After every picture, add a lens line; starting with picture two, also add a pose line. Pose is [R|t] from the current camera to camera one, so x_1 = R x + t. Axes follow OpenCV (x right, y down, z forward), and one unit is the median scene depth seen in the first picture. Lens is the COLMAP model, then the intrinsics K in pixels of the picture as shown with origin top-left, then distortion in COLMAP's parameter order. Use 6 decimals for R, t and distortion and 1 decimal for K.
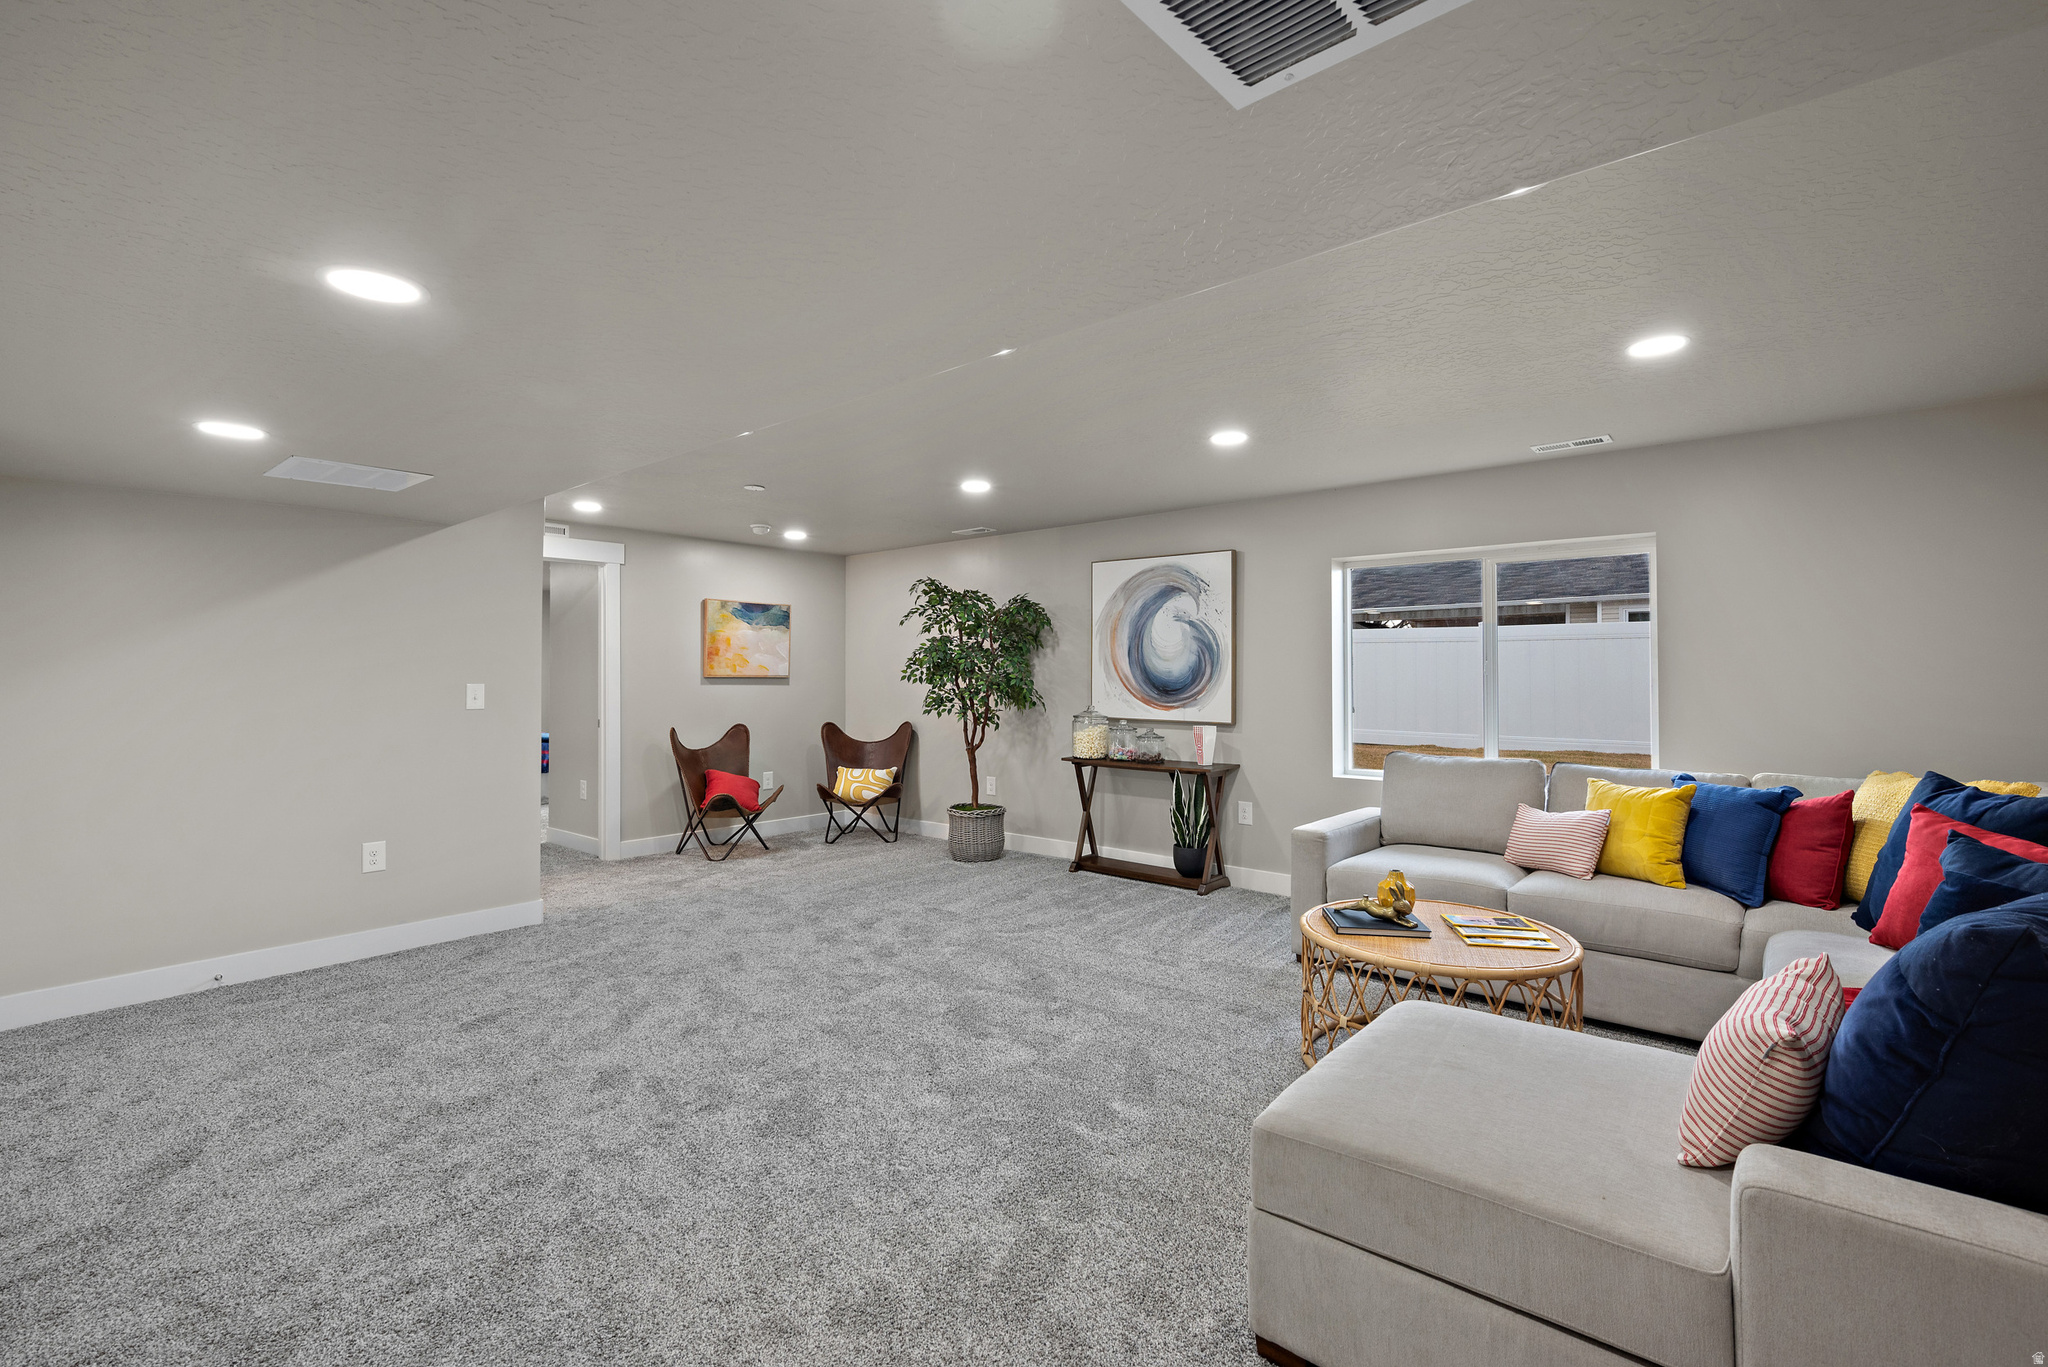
lens RADIAL K [[884.9, 0, 1018.6], [0, 884.9, 671.4], [0, 0, 1]] dist [0.001890, 0.000153]
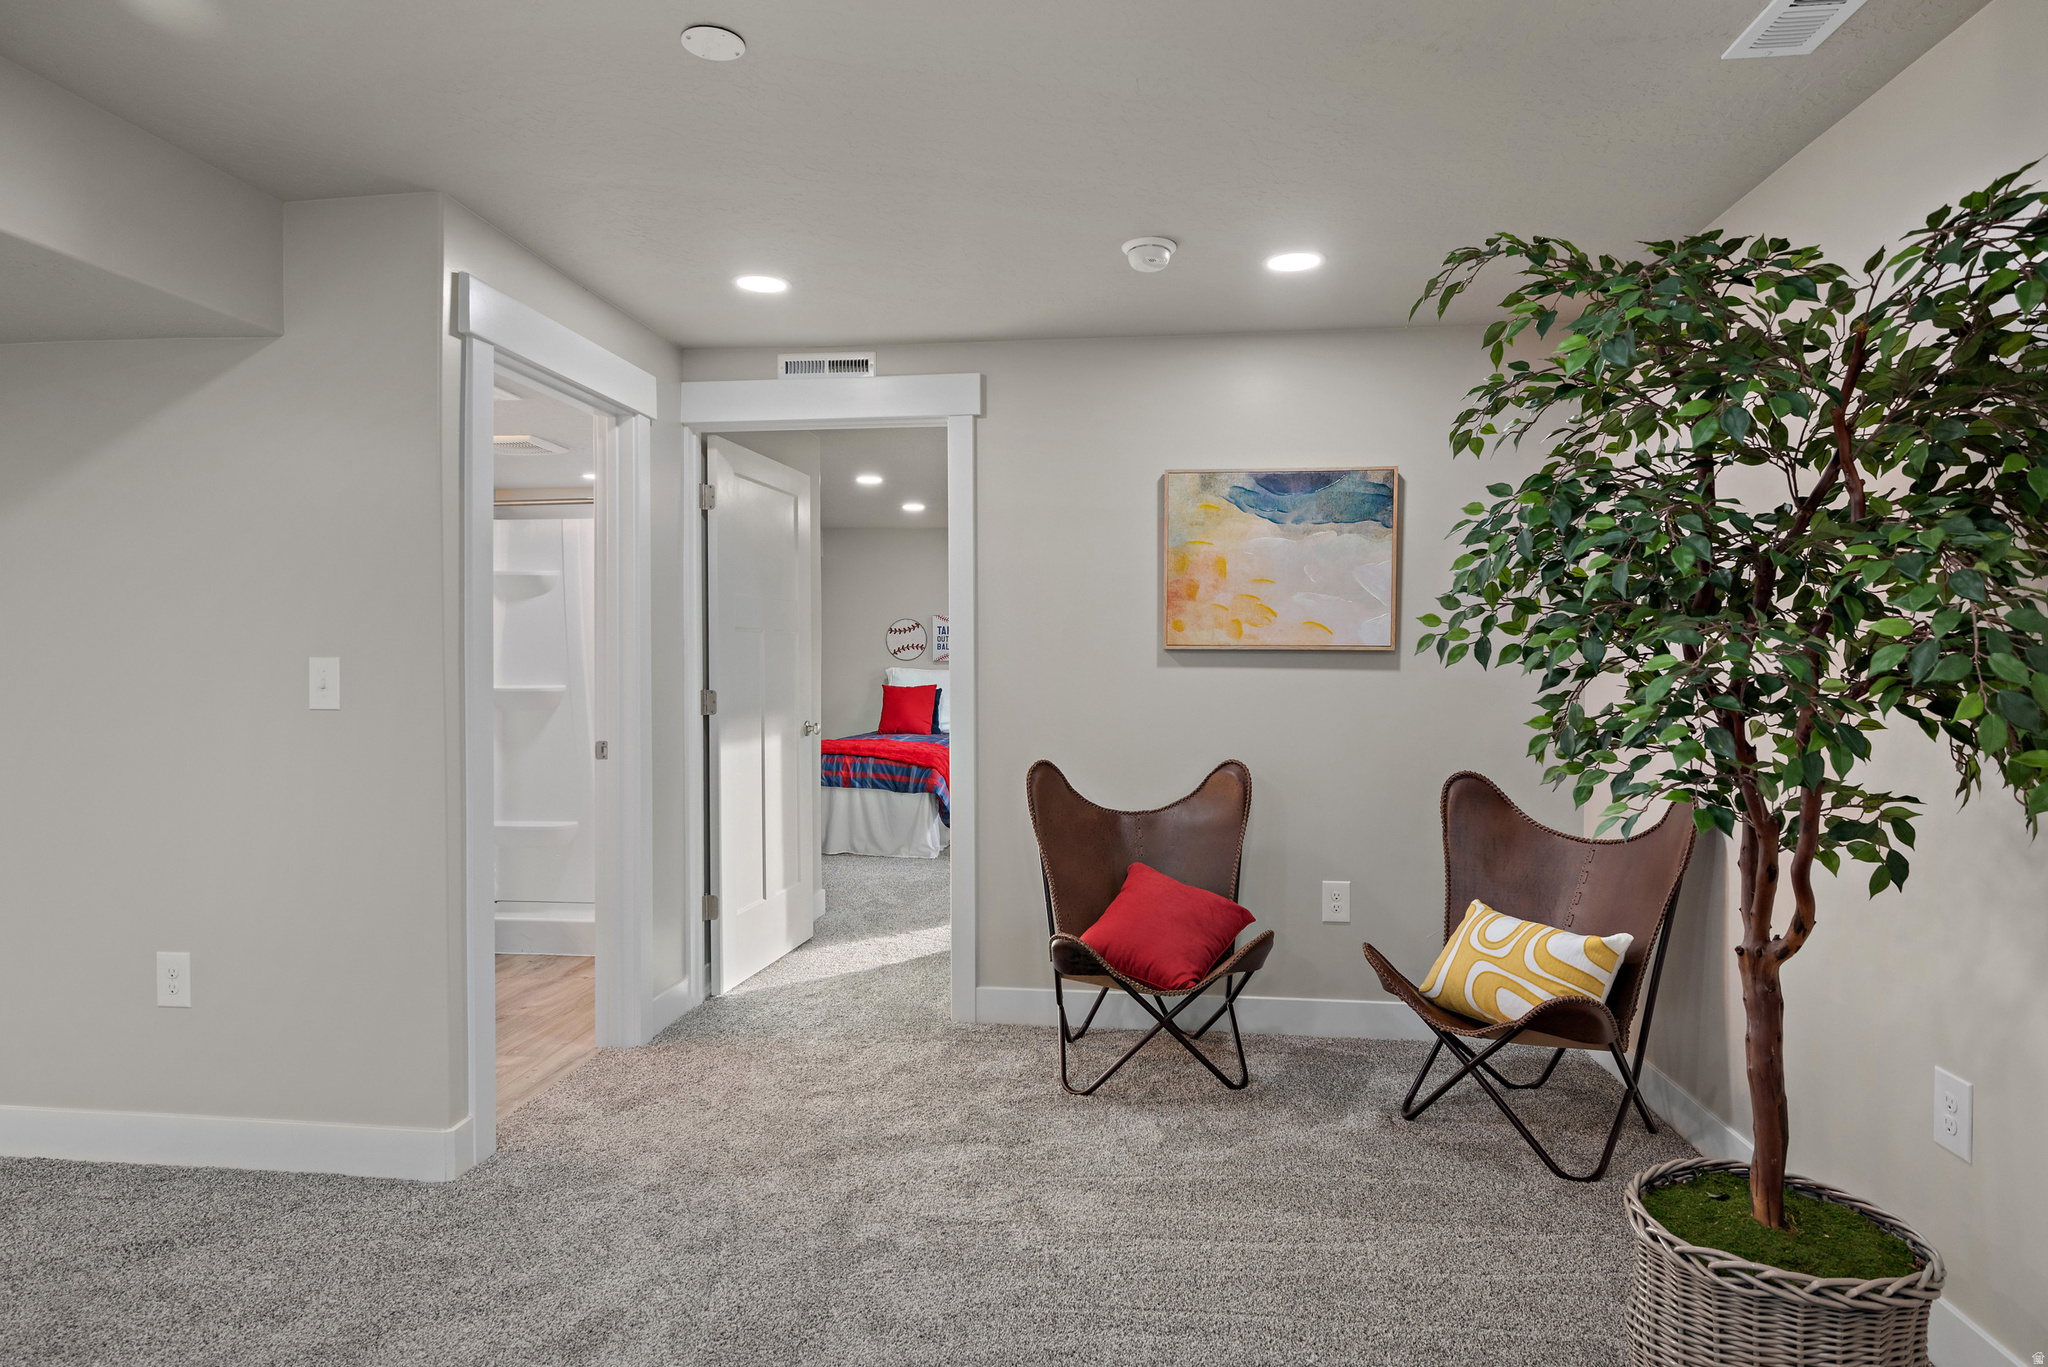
lens RADIAL K [[1142.3, 0, 1022.4], [0, 1142.3, 677.1], [0, 0, 1]] dist [-0.003341, -0.000299]
pose [[0.566371, 0.014990, -0.824014, 0.088056], [0.002714, 0.999795, 0.020054, 0.010161], [0.824146, -0.013595, 0.566215, 0.725466]]
